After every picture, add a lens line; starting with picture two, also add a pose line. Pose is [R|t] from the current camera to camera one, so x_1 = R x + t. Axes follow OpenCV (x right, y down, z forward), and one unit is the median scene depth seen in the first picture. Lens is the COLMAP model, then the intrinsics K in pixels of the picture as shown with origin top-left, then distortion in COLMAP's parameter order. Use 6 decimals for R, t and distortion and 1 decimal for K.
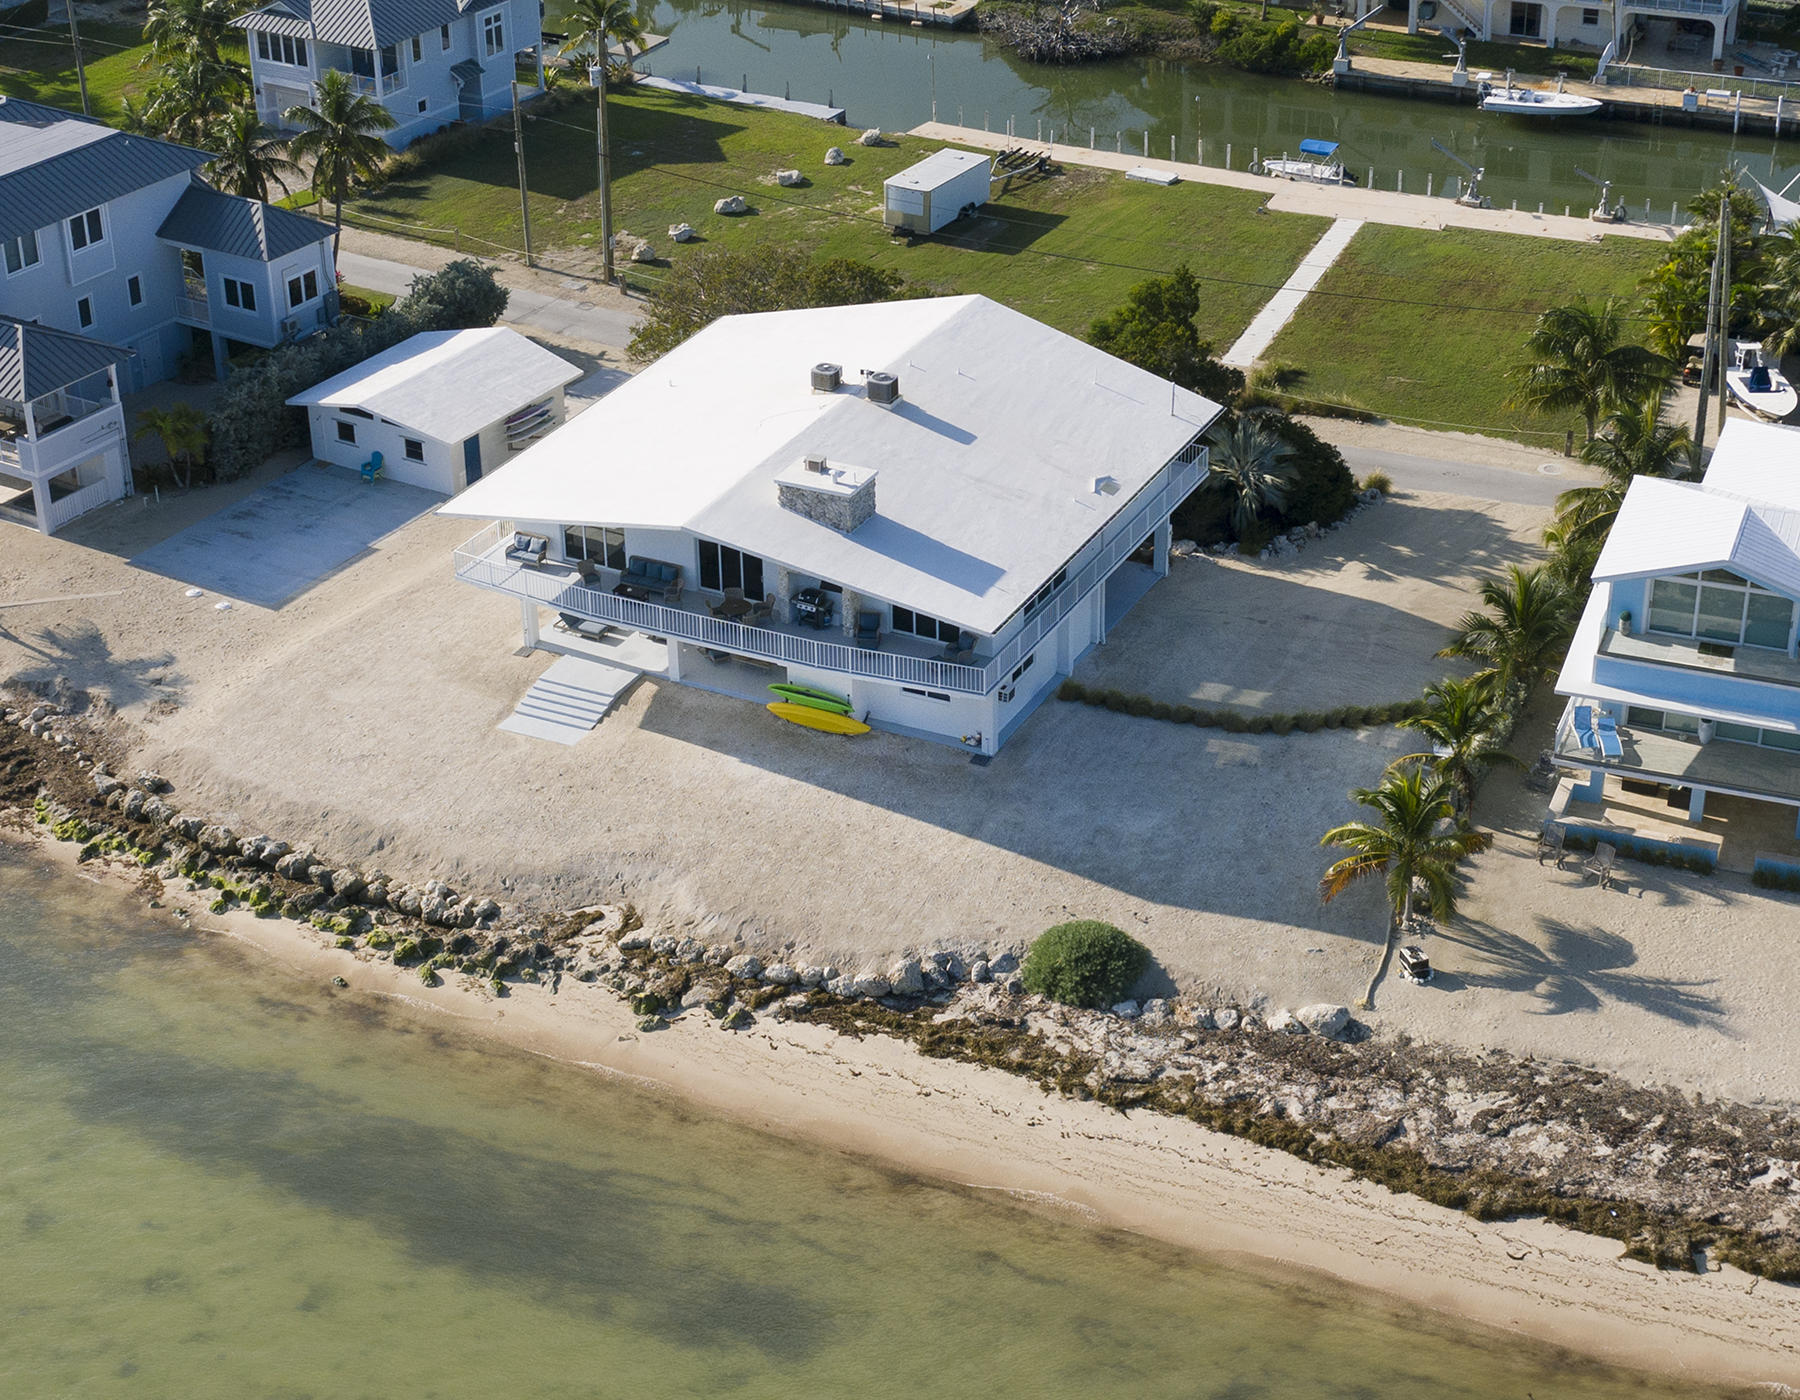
lens RADIAL K [[3009.5, 0, 900.0], [0, 3009.5, 700.0], [0, 0, 1]] dist [-0.044276, 0.080526]
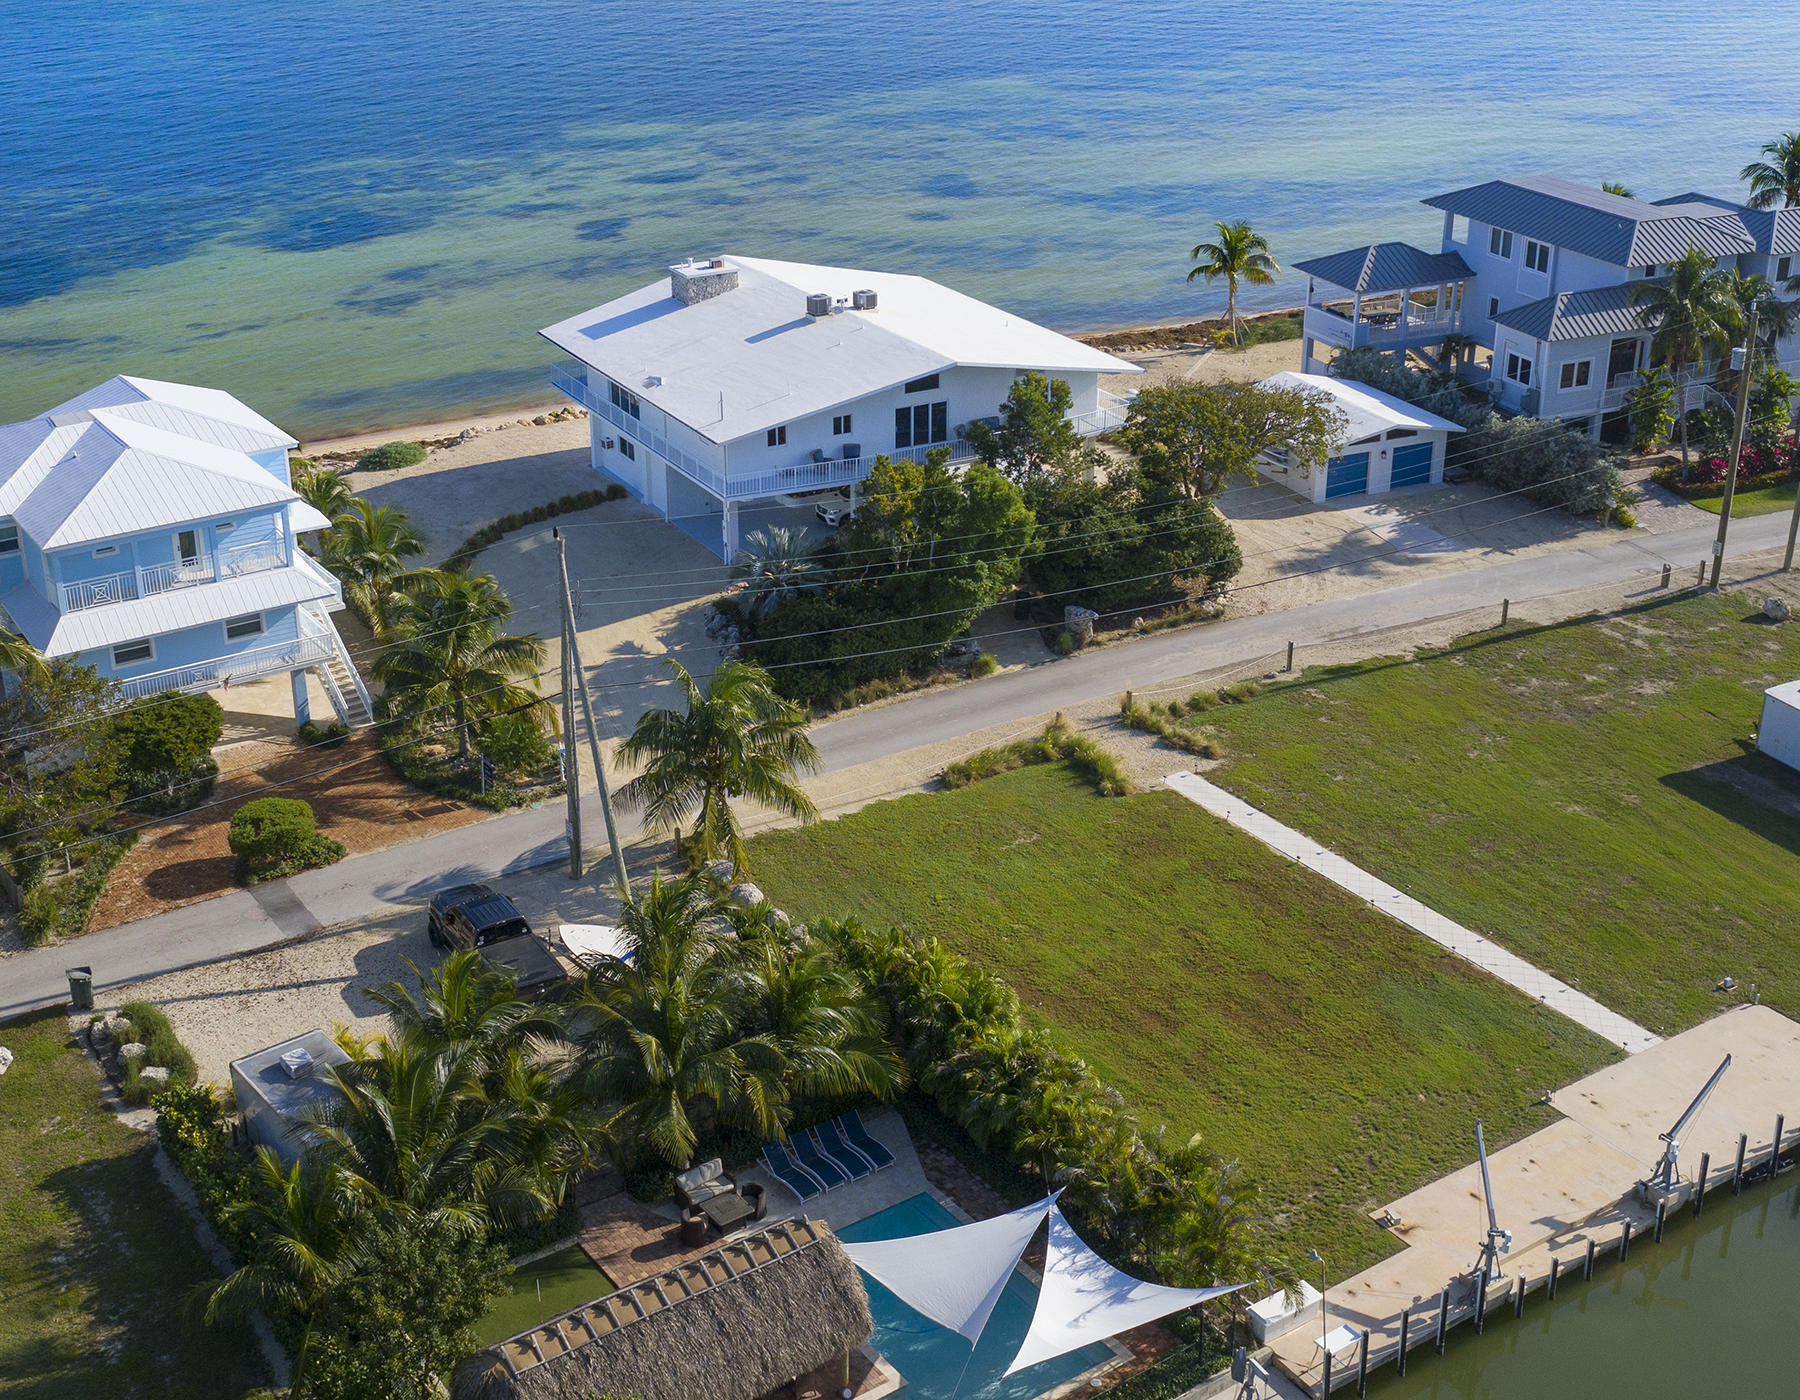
lens RADIAL K [[2092.6, 0, 900.0], [0, 2092.6, 700.0], [0, 0, 1]] dist [0.000066, 0.004295]
pose [[-0.535169, 0.380664, -0.754115, 0.777148], [-0.398500, 0.673373, 0.622709, -0.610287], [0.744844, 0.633769, -0.208673, 1.435281]]
